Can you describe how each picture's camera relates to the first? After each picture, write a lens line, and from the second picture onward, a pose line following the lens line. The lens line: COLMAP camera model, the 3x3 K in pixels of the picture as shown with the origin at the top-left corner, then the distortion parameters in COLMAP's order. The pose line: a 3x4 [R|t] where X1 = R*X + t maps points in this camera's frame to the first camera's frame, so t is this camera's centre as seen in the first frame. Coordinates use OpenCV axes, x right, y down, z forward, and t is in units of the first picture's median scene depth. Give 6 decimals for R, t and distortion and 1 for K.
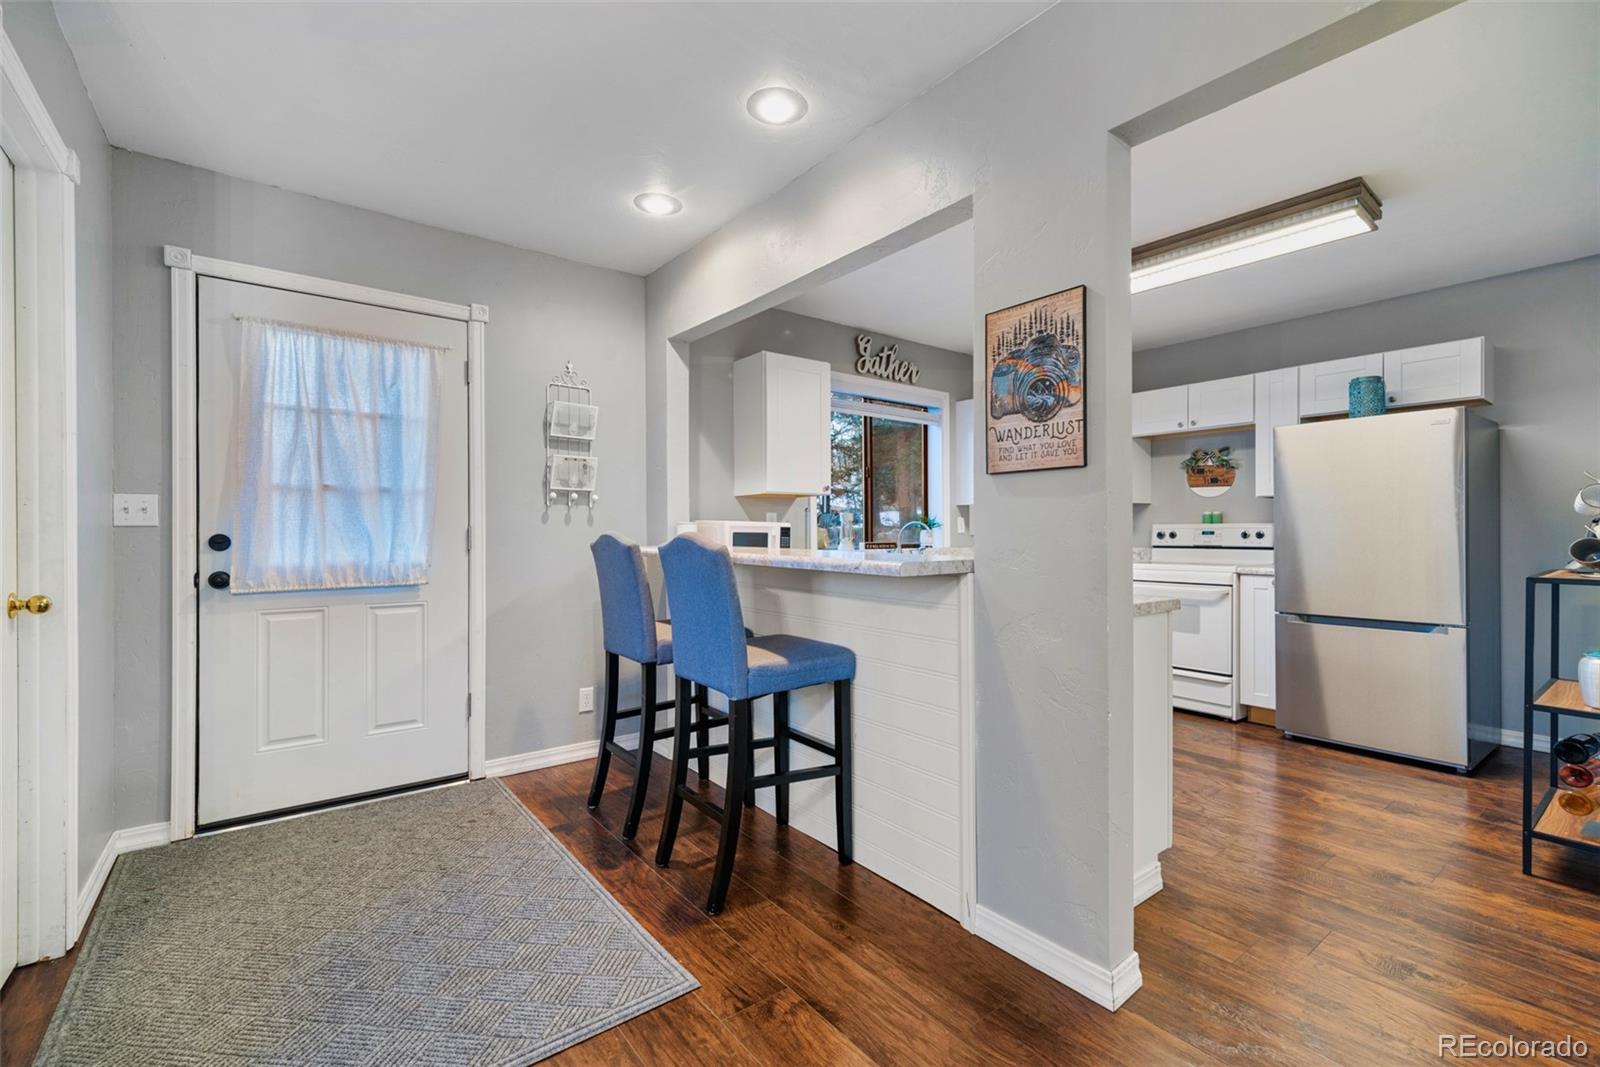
lens RADIAL K [[695.4, 0, 801.0], [0, 695.4, 535.2], [0, 0, 1]] dist [0.004622, 0.000472]
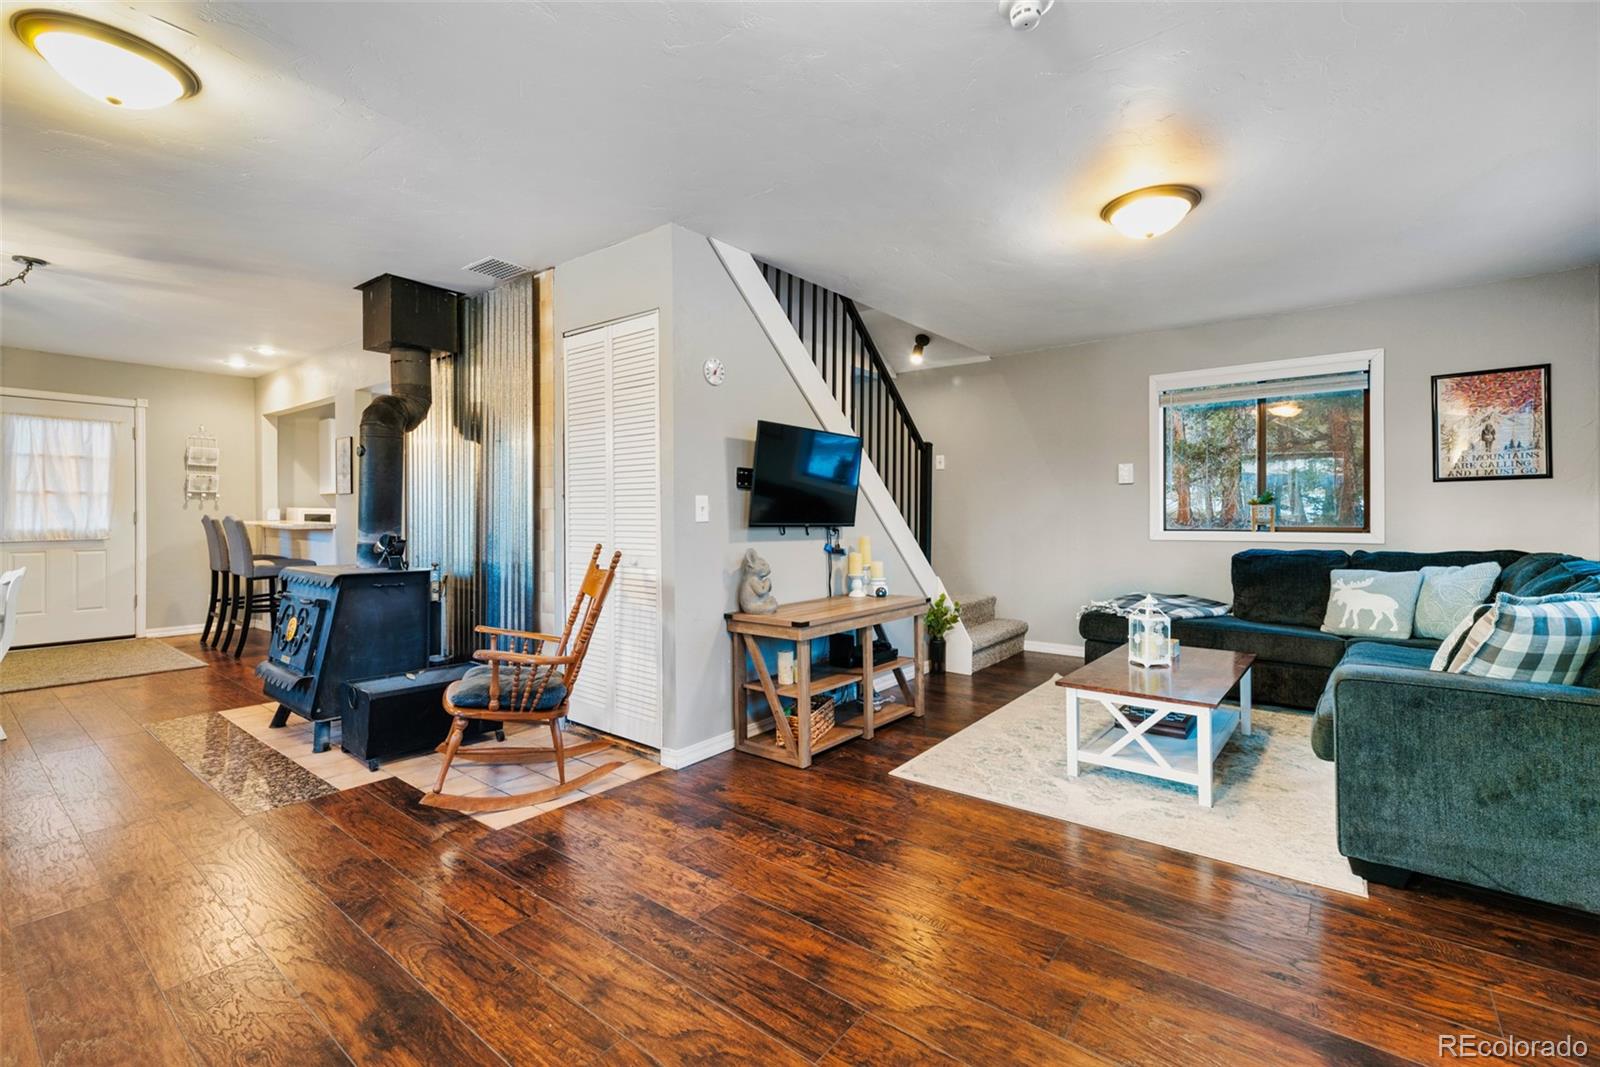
lens RADIAL K [[695.7, 0, 804.3], [0, 695.7, 518.1], [0, 0, 1]] dist [0.002991, 0.000478]
pose [[0.969227, 0.000467, 0.246168, 0.810534], [-0.001015, 0.999997, 0.002100, 0.002176], [-0.246166, -0.002285, 0.969225, -1.285656]]
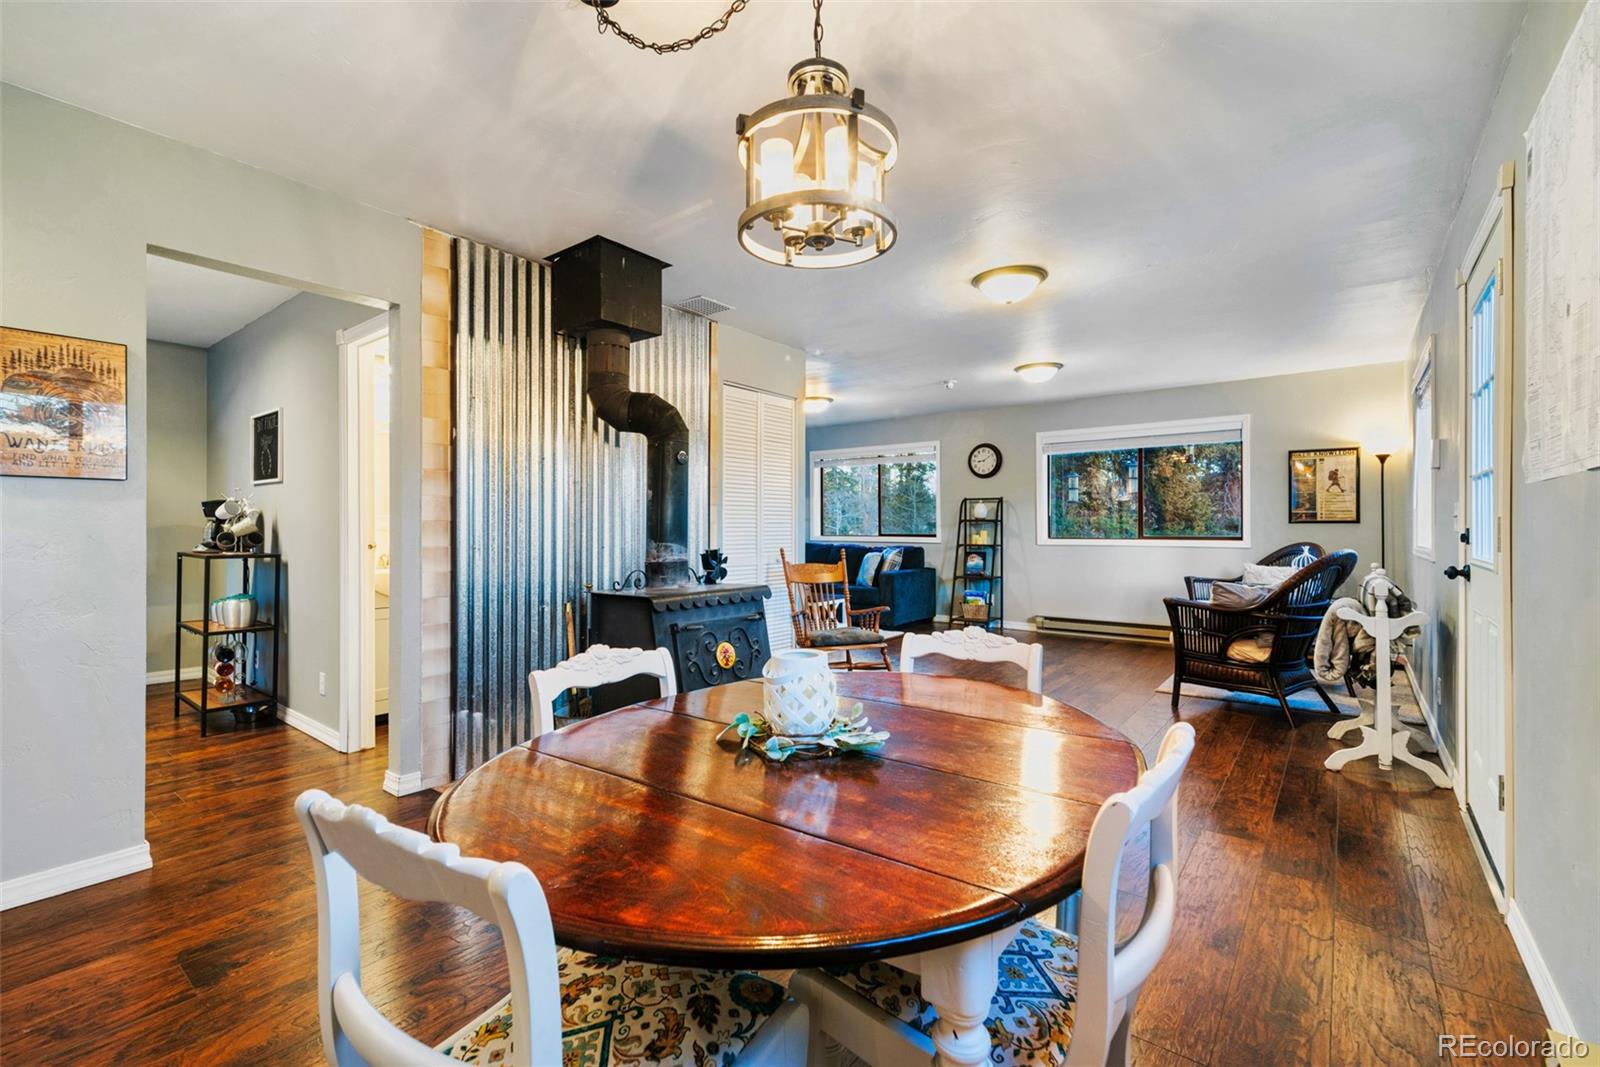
lens RADIAL K [[687.4, 0, 799.9], [0, 687.4, 527.4], [0, 0, 1]] dist [0.001836, 0.000236]
pose [[-0.241652, 0.000067, 0.970363, -0.595428], [0.002724, 0.999996, 0.000609, -0.002550], [-0.970359, 0.002790, -0.241652, 0.030935]]
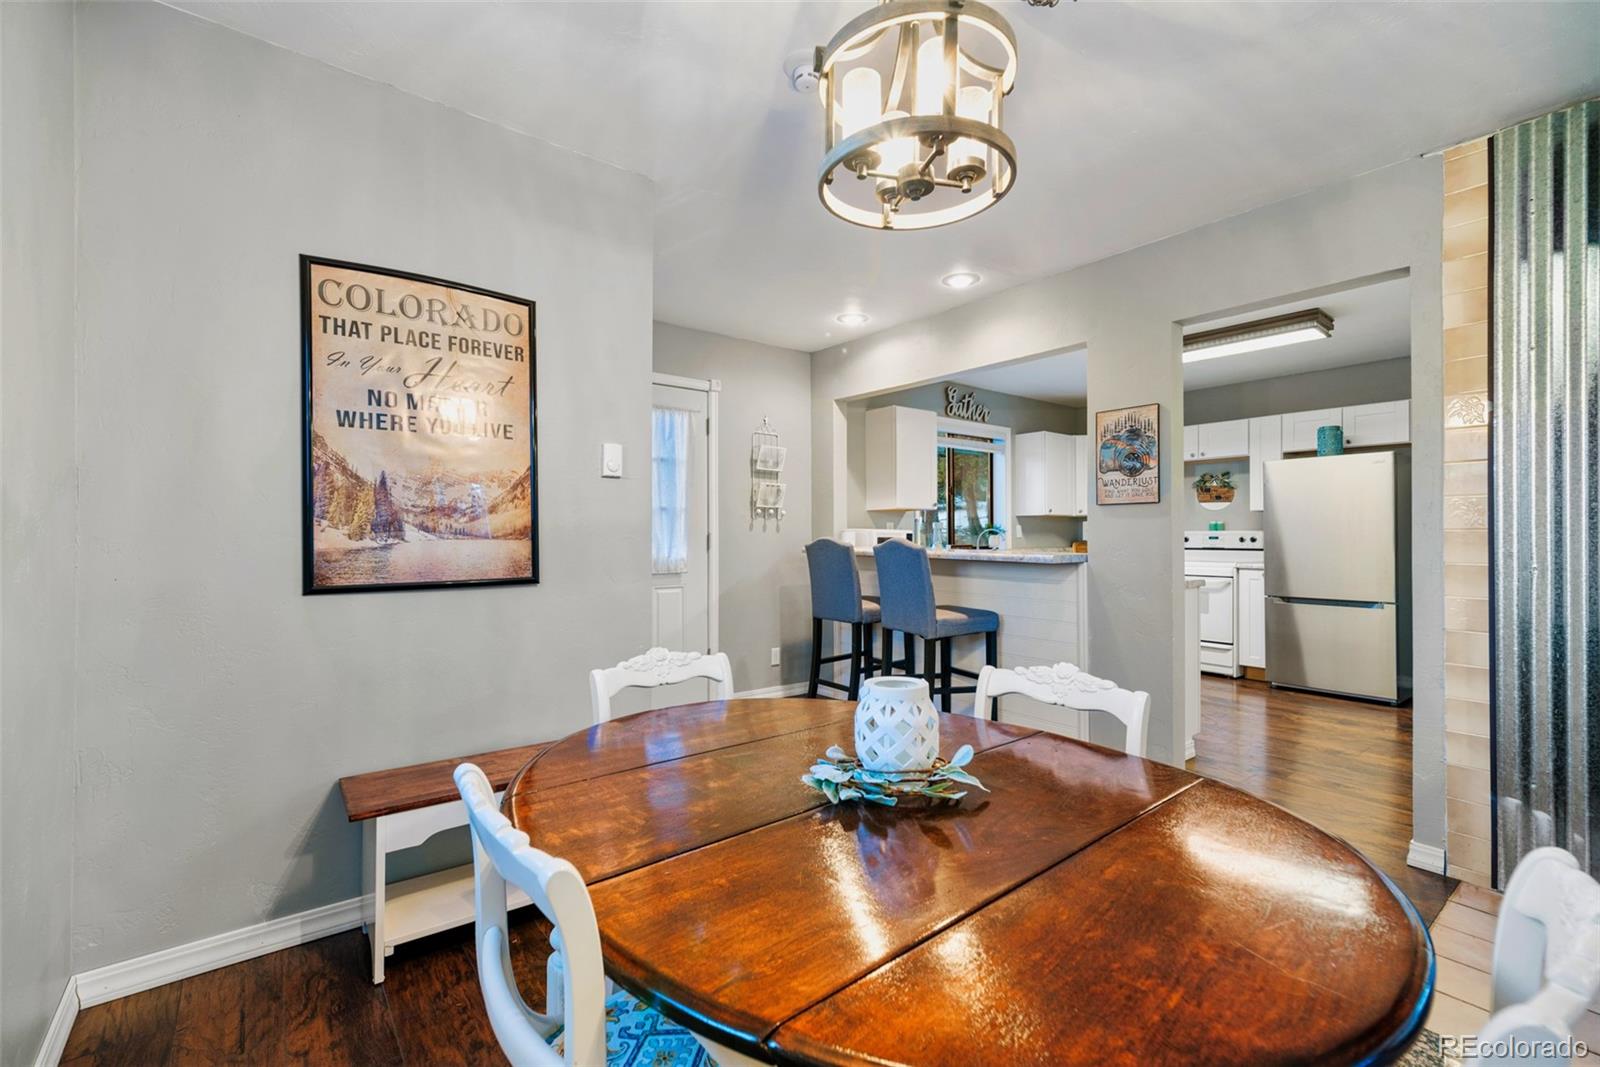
lens RADIAL K [[691.3, 0, 800.5], [0, 691.3, 533.9], [0, 0, 1]] dist [0.003722, 0.000516]
pose [[0.999987, 0.001454, 0.004800, -0.269273], [-0.001423, 0.999978, -0.006468, -0.002014], [-0.004809, 0.006461, 0.999968, -0.403041]]
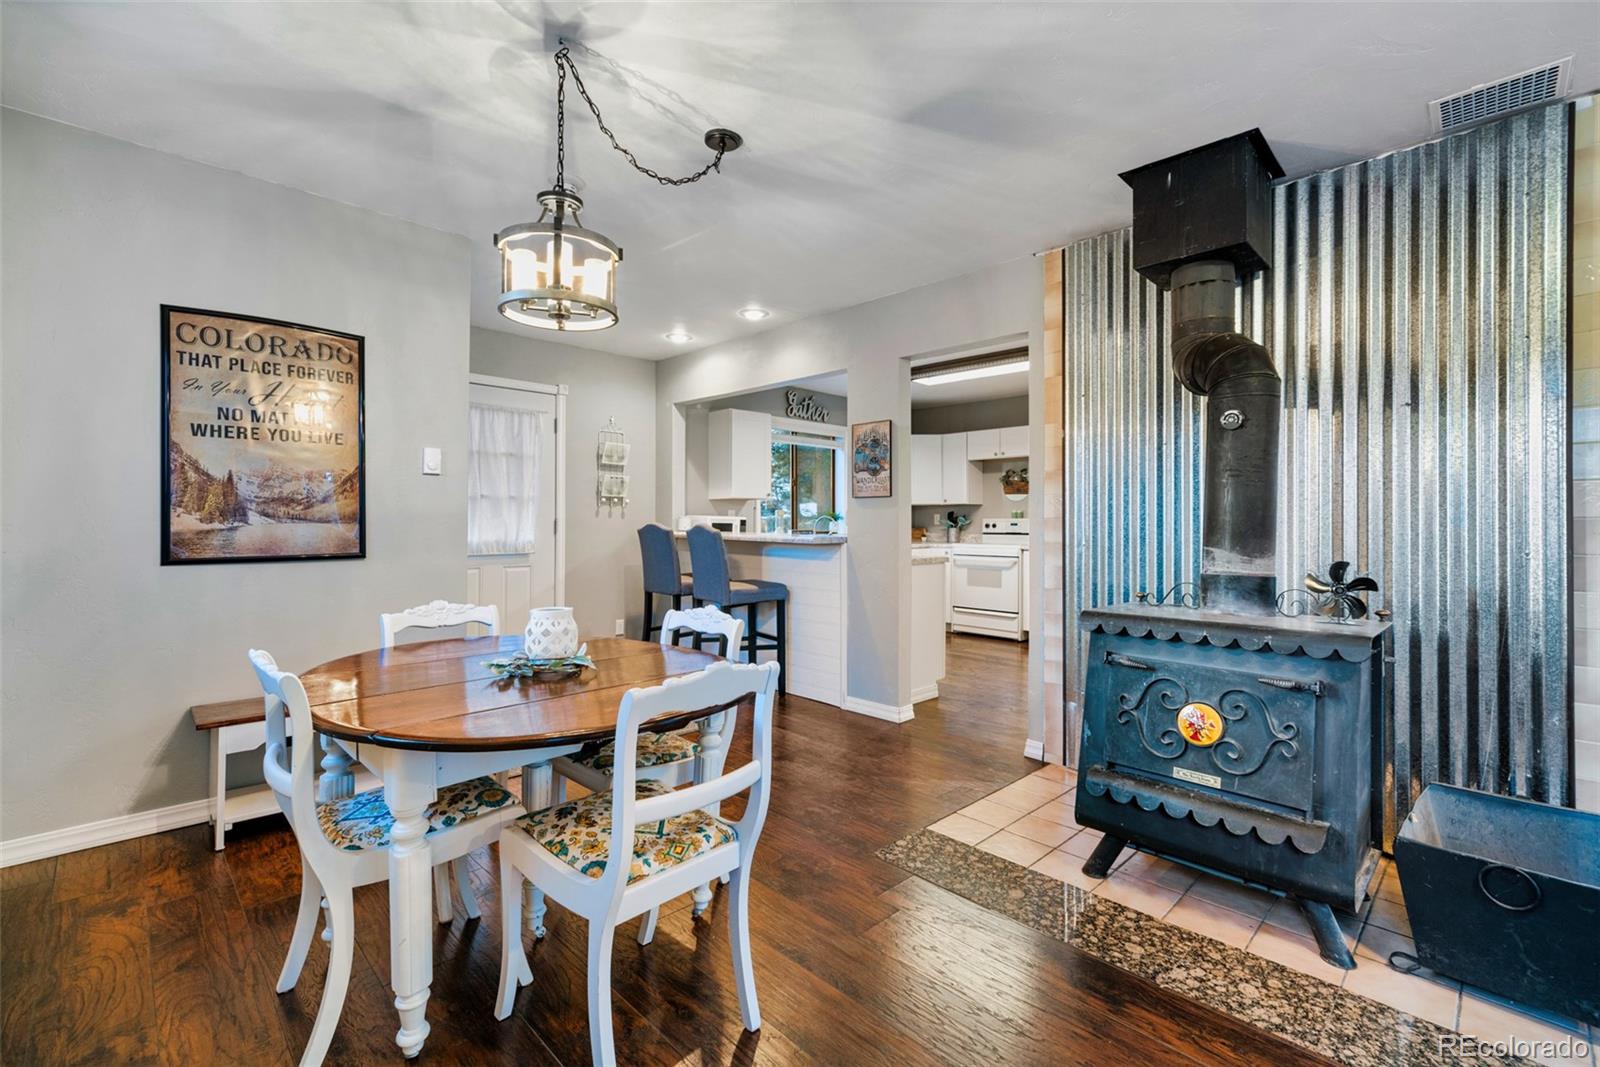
lens RADIAL K [[697.4, 0, 802.9], [0, 697.4, 516.0], [0, 0, 1]] dist [0.004440, 0.000032]
pose [[0.992993, 0.005473, 0.118042, -0.083049], [-0.004022, 0.999913, -0.012525, -0.000925], [-0.118101, 0.011962, 0.992930, -0.655580]]
